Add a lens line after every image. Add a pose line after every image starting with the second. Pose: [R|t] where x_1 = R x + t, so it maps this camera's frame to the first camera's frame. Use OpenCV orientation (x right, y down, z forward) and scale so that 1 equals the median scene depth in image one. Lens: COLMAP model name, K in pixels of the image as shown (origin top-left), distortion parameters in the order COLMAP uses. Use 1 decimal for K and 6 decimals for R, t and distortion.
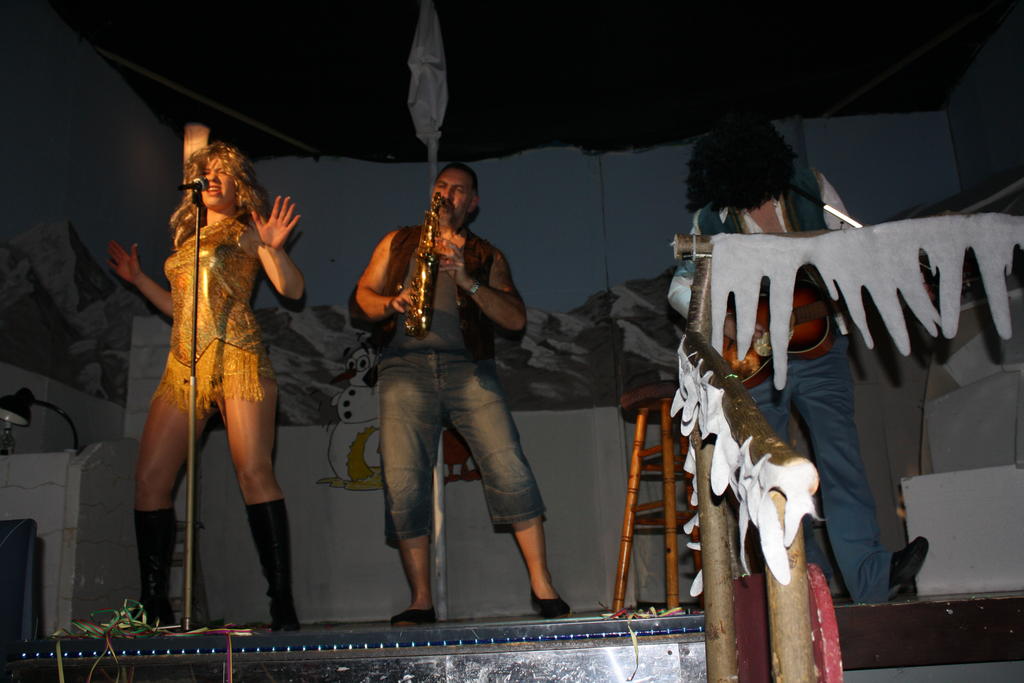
lens RADIAL K [[970.4, 0, 519.0], [0, 970.4, 340.4], [0, 0, 1]] dist [-0.108947, 0.000000]
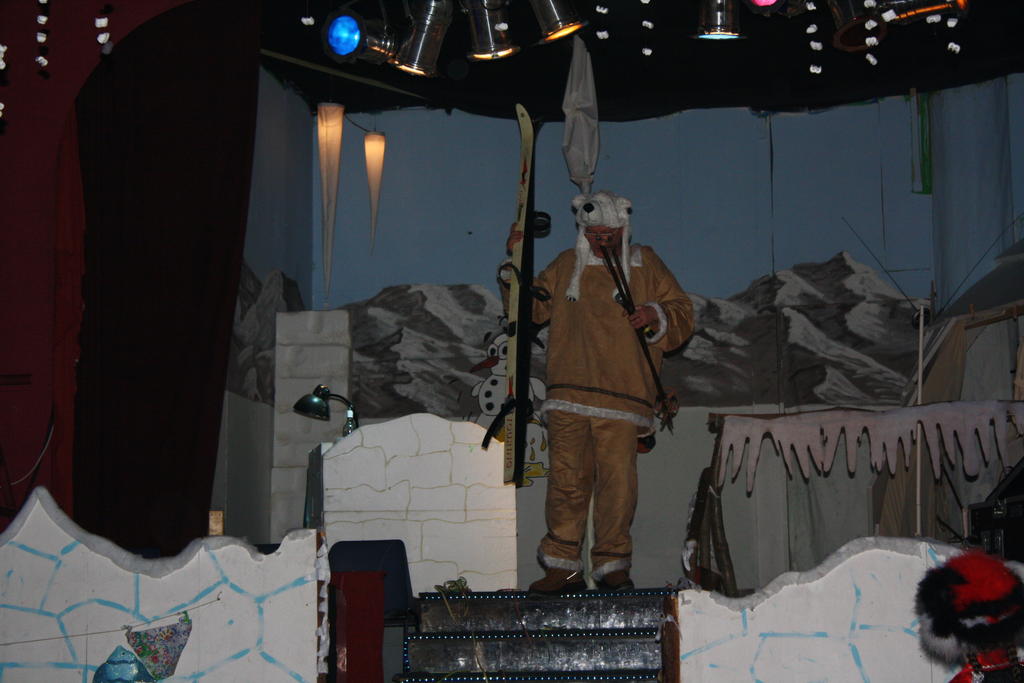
lens RADIAL K [[2593.9, 0, 511.1], [0, 2593.9, 341.2], [0, 0, 1]] dist [-0.054010, 0.000000]
pose [[0.994794, 0.016174, -0.100618, 0.093641], [-0.002208, 0.990514, 0.137391, -0.326718], [0.101886, -0.136454, 0.985393, -1.445058]]
